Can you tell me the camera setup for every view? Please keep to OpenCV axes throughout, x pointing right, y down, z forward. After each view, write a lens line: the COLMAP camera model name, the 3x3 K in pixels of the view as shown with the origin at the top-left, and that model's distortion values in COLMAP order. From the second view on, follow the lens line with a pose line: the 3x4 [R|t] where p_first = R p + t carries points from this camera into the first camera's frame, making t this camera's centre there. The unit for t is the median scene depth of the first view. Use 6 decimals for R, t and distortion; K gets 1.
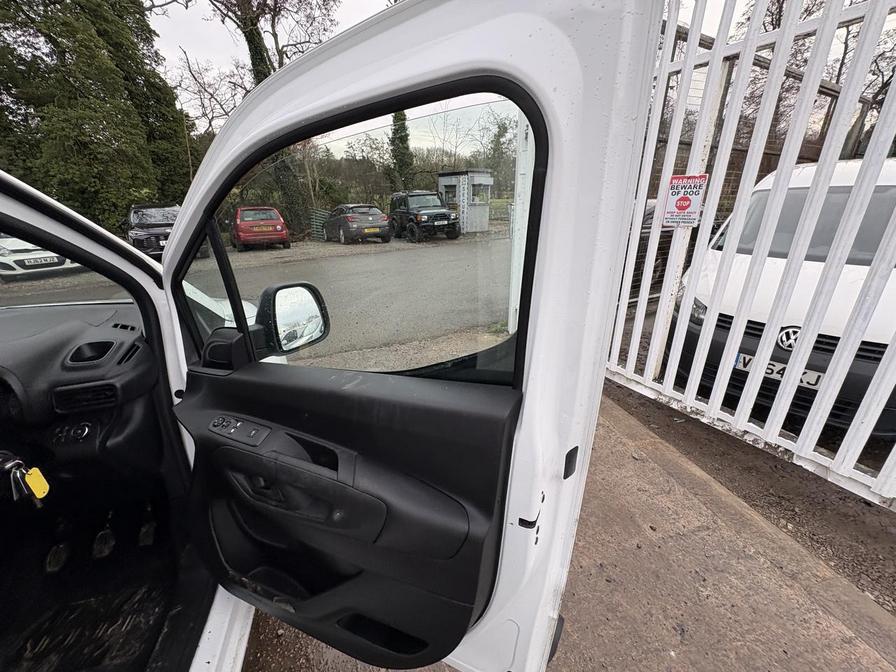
lens RADIAL K [[357.0, 0, 442.6], [0, 357.0, 339.6], [0, 0, 1]] dist [0.004249, 0.000094]
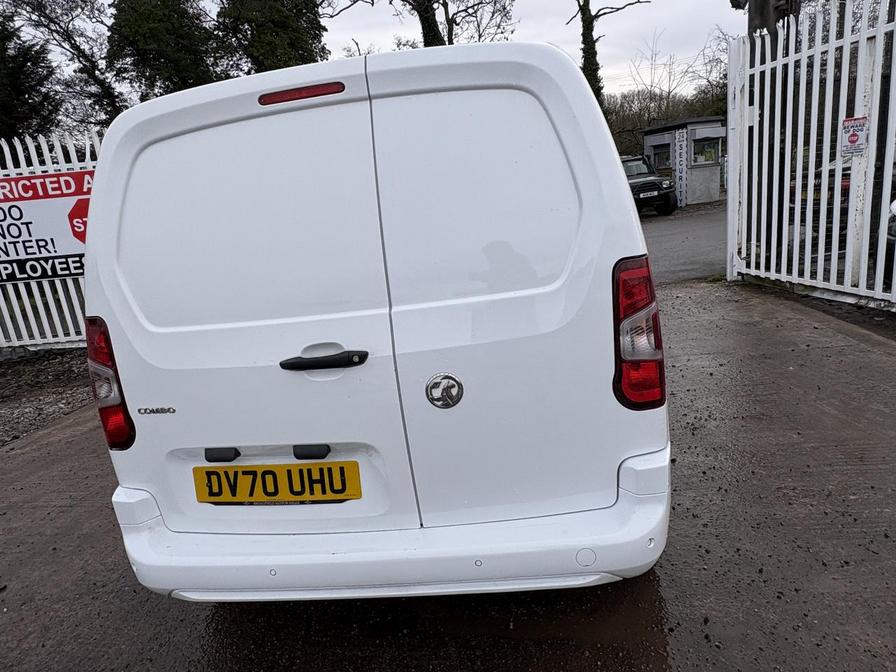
lens RADIAL K [[554.5, 0, 447.3], [0, 554.5, 335.4], [0, 0, 1]] dist [-0.001808, 0.003854]
pose [[0.939872, -0.006398, -0.341466, -0.041152], [-0.026740, 0.995377, -0.092249, 0.568996], [0.340478, 0.095833, 0.935356, -1.346646]]
